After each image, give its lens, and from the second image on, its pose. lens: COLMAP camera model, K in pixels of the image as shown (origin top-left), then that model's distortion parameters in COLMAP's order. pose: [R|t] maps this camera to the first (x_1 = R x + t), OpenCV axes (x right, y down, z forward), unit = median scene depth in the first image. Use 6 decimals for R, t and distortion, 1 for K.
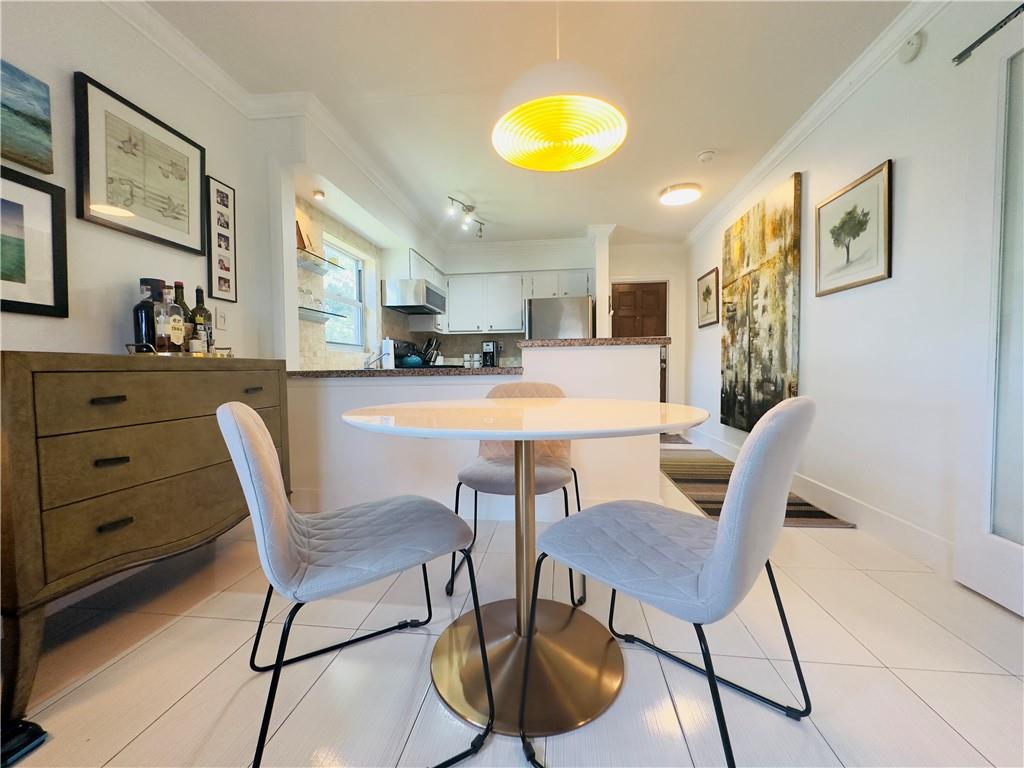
lens RADIAL K [[407.9, 0, 512.0], [0, 407.9, 384.0], [0, 0, 1]] dist [-0.000007, 0.000264]
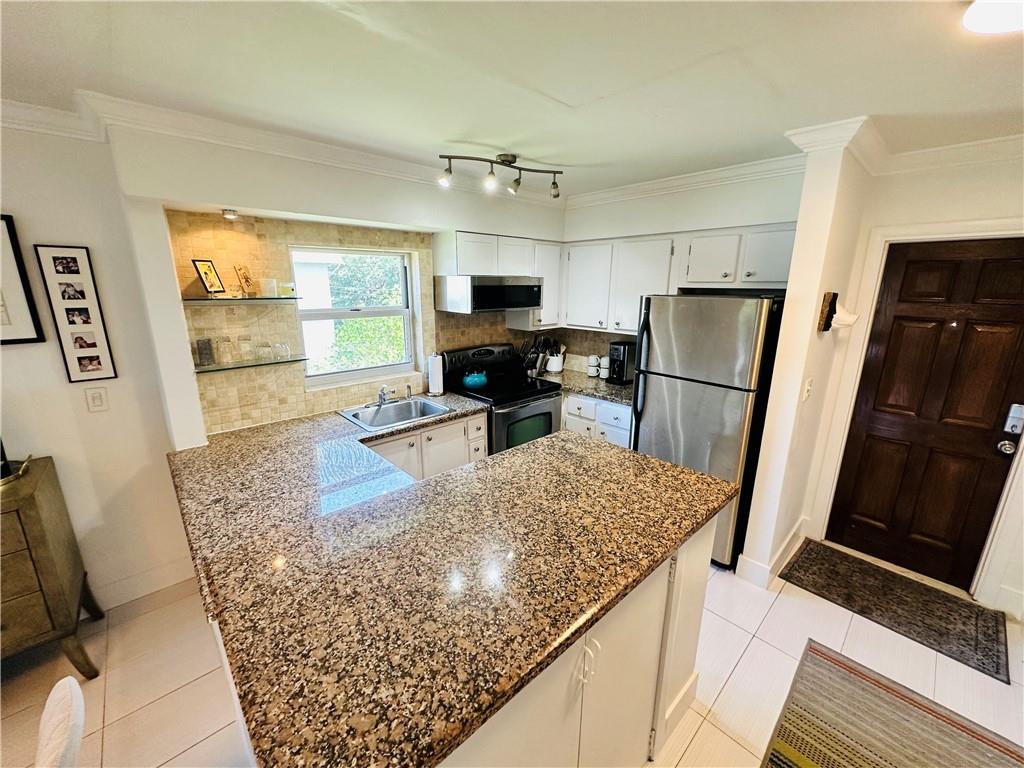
lens RADIAL K [[411.5, 0, 512.0], [0, 411.5, 384.0], [0, 0, 1]] dist [0.002042, 0.000285]
pose [[0.762264, 0.170166, -0.624497, 0.376866], [-0.038131, 0.974953, 0.219118, -0.284406], [0.646142, -0.143213, 0.749661, 0.598240]]
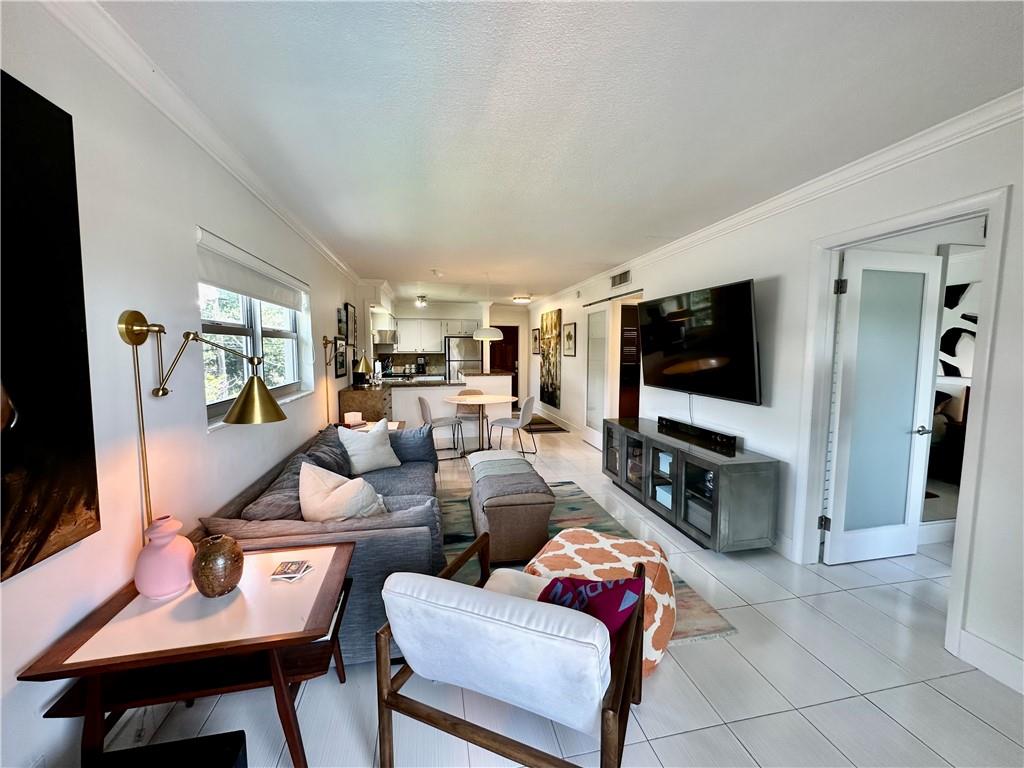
lens RADIAL K [[411.5, 0, 512.0], [0, 411.5, 384.0], [0, 0, 1]] dist [0.002042, 0.000285]
pose [[0.948511, -0.015816, 0.316349, -0.386746], [0.002250, 0.999064, 0.043202, -0.106352], [-0.316736, -0.040266, 0.947659, -1.222823]]
